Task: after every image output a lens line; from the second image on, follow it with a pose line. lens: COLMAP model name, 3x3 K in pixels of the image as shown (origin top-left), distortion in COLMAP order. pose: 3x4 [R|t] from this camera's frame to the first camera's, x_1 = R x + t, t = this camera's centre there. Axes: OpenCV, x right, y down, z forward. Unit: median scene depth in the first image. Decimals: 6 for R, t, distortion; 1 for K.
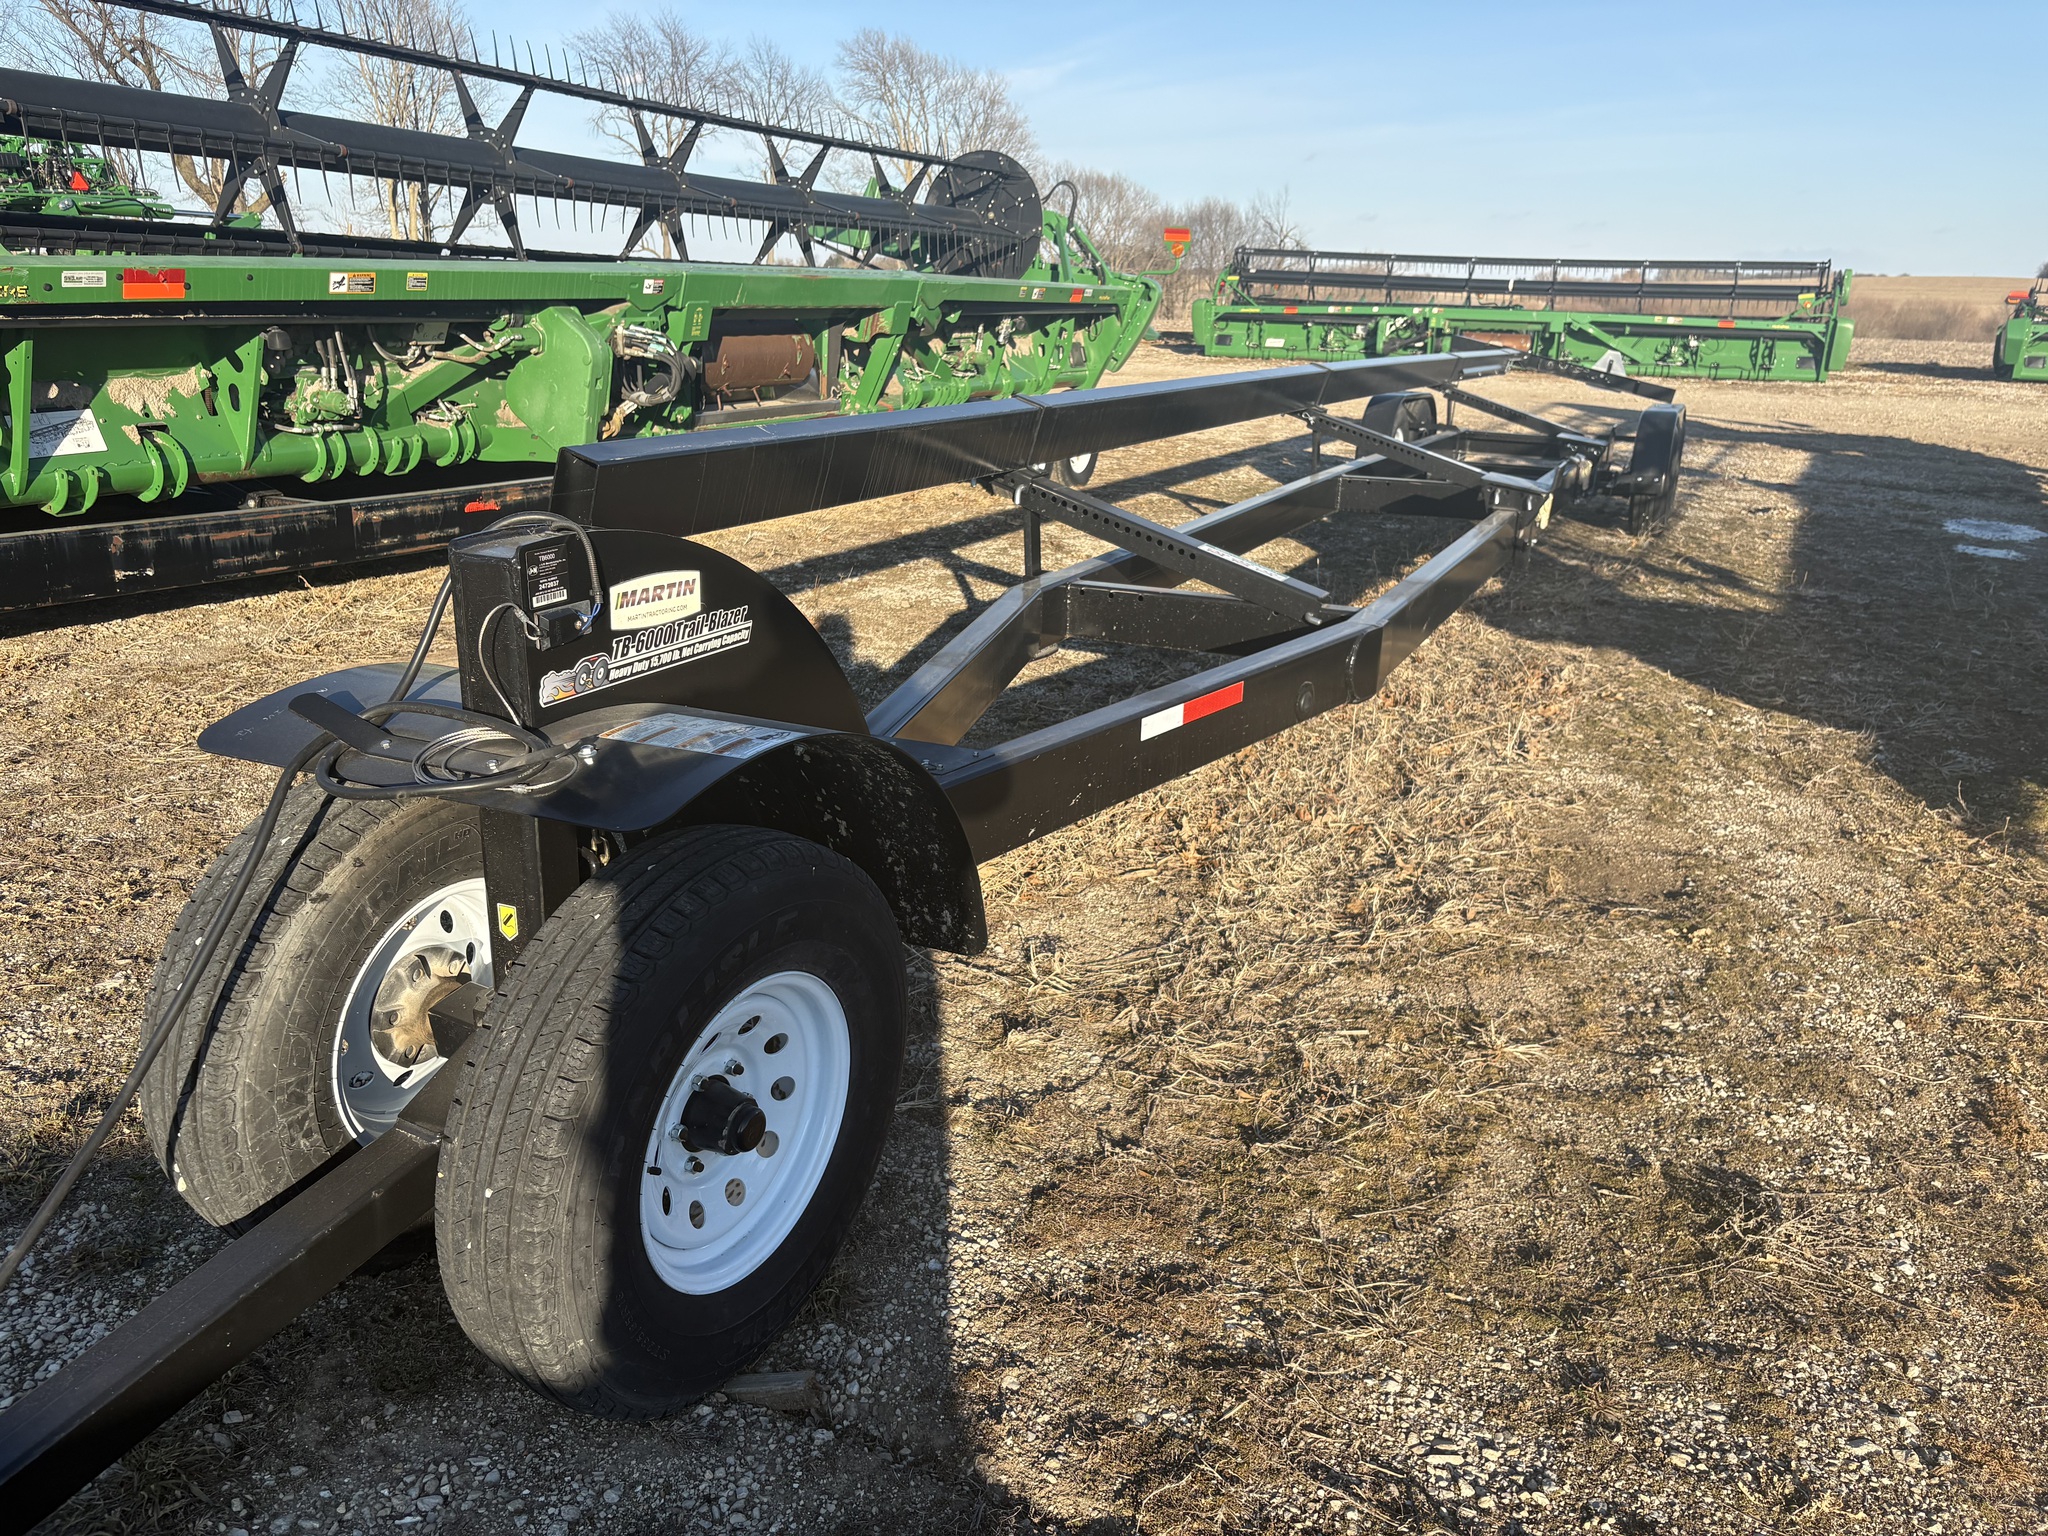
lens RADIAL K [[1557.8, 0, 1018.8], [0, 1557.8, 778.5], [0, 0, 1]] dist [0.032114, -0.006901]
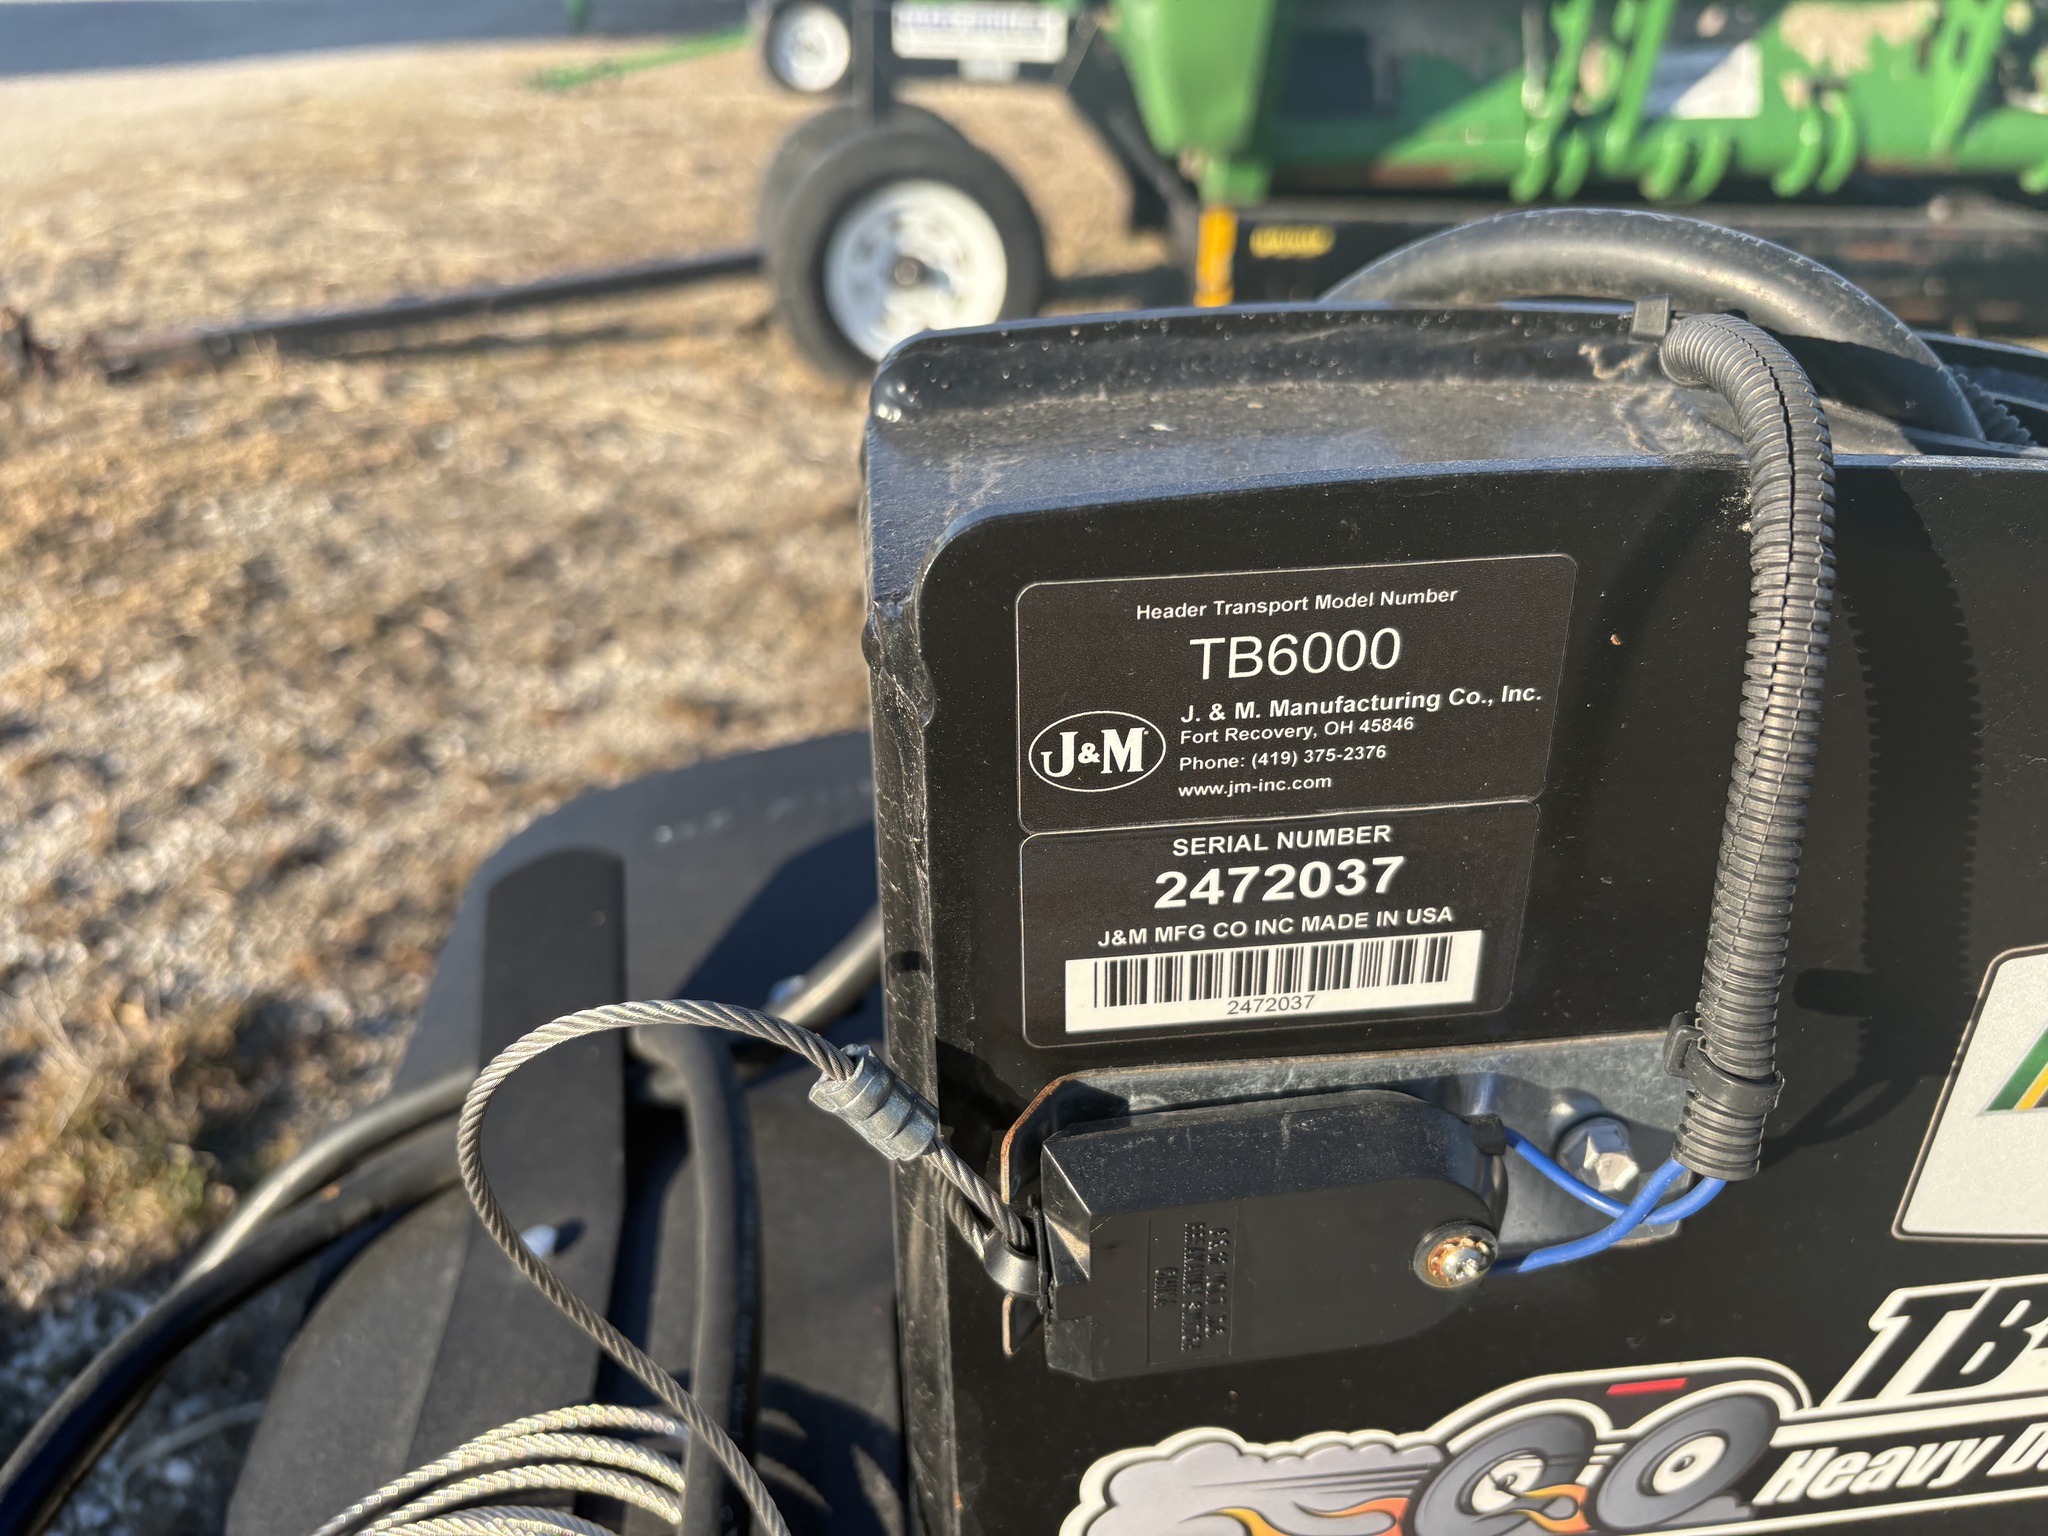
lens RADIAL K [[1557.8, 0, 1018.8], [0, 1557.8, 778.5], [0, 0, 1]] dist [0.032114, -0.006901]
pose [[0.530735, 0.391855, -0.751512, -0.066973], [-0.257490, 0.919338, 0.297517, -0.046279], [0.807477, 0.035604, 0.588824, 0.267968]]
